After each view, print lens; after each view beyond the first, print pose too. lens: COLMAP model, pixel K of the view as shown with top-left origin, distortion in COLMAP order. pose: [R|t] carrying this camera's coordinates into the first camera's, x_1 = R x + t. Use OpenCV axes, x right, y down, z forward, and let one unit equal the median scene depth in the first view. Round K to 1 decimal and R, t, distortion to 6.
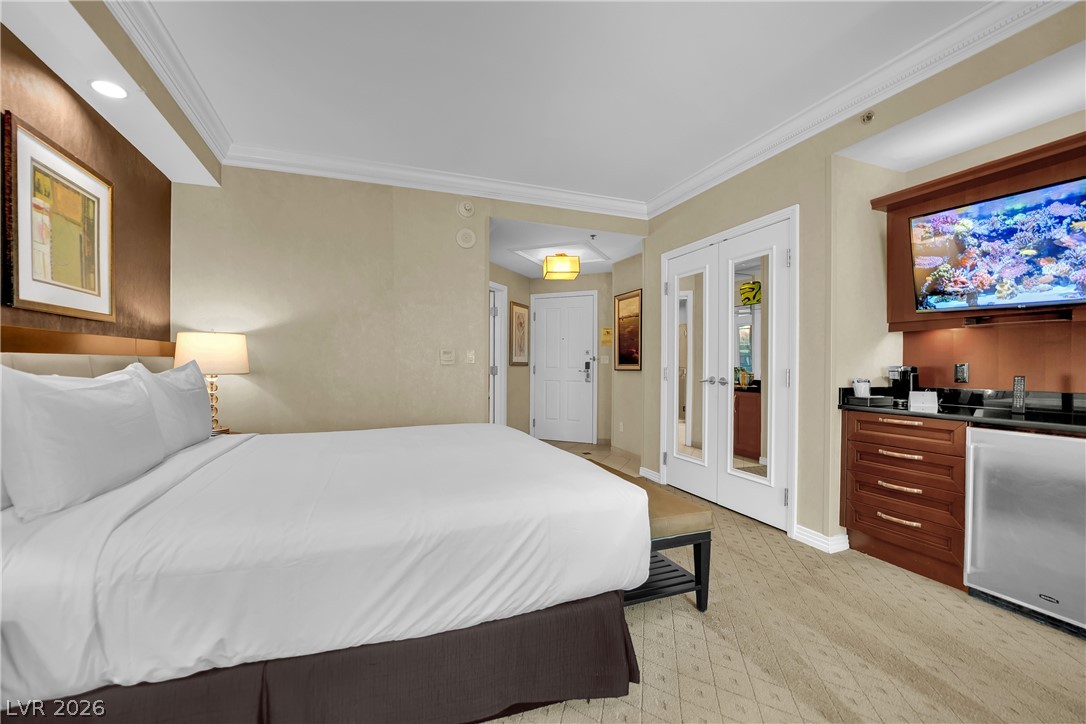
lens RADIAL K [[446.1, 0, 536.9], [0, 446.1, 365.0], [0, 0, 1]] dist [-0.020965, -0.000069]
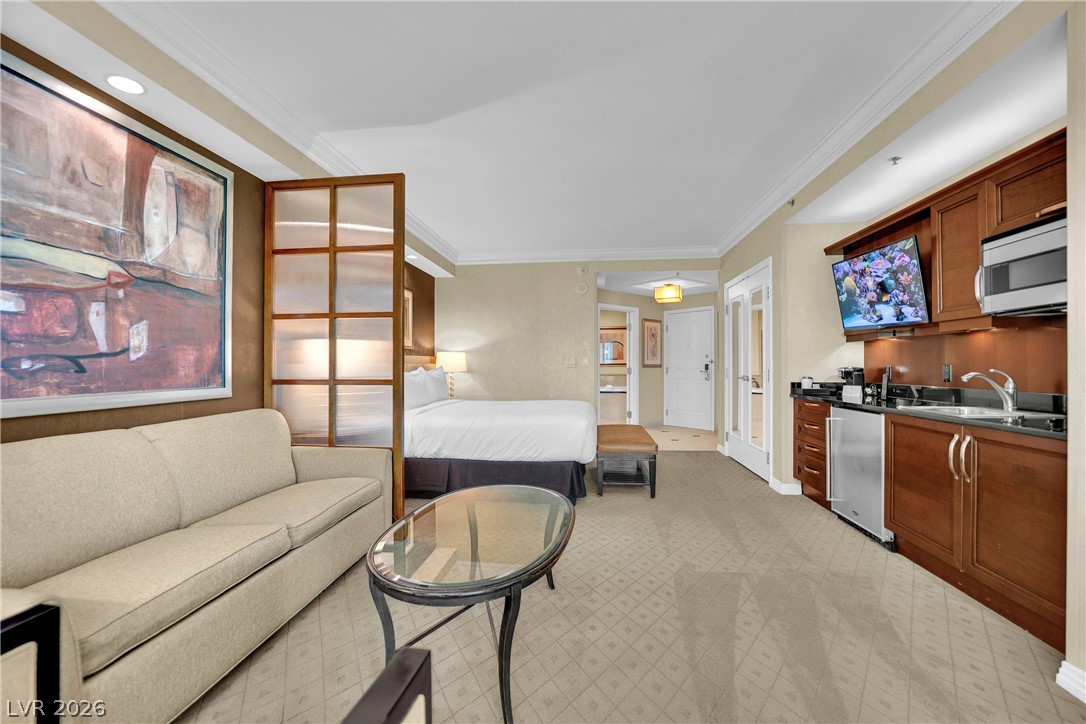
lens RADIAL K [[439.1, 0, 543.0], [0, 439.1, 362.0], [0, 0, 1]] dist [-0.019395, -0.000230]
pose [[0.889623, -0.008064, -0.456624, 0.587203], [0.003467, 0.999935, -0.010904, -0.002223], [0.456682, 0.008117, 0.889593, -0.630860]]
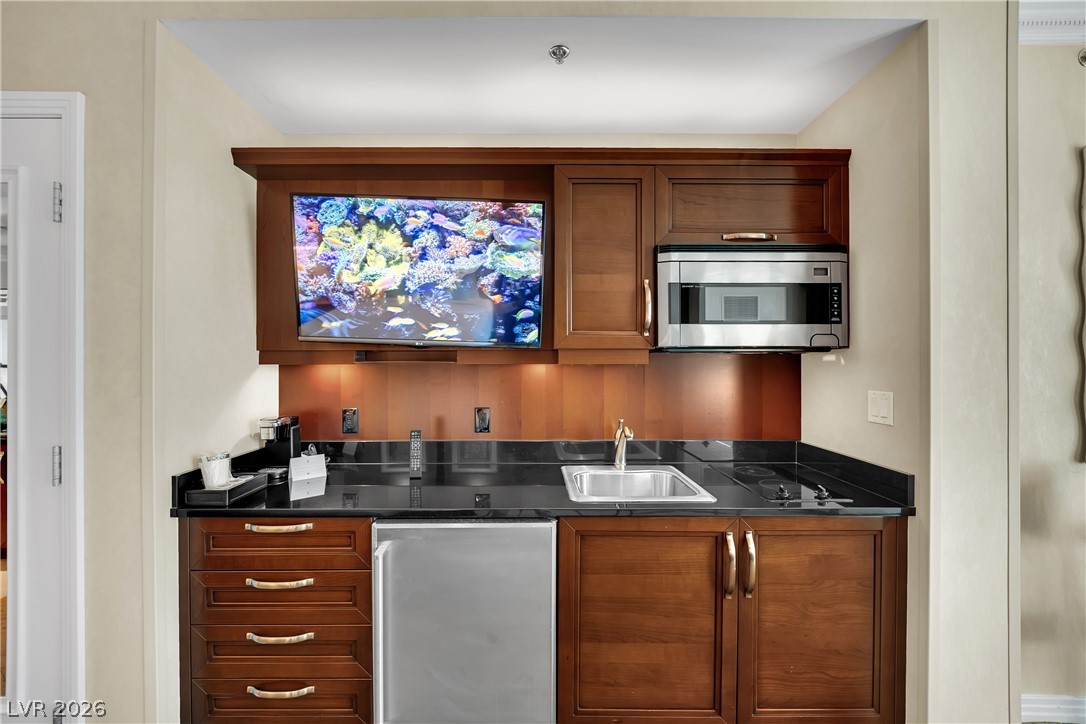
lens RADIAL K [[446.1, 0, 536.9], [0, 446.1, 365.0], [0, 0, 1]] dist [-0.020965, -0.000069]
pose [[0.334379, -0.005107, 0.942425, 0.327018], [0.006866, 0.999972, 0.002983, -0.074550], [-0.942414, 0.005473, 0.334405, 0.403243]]
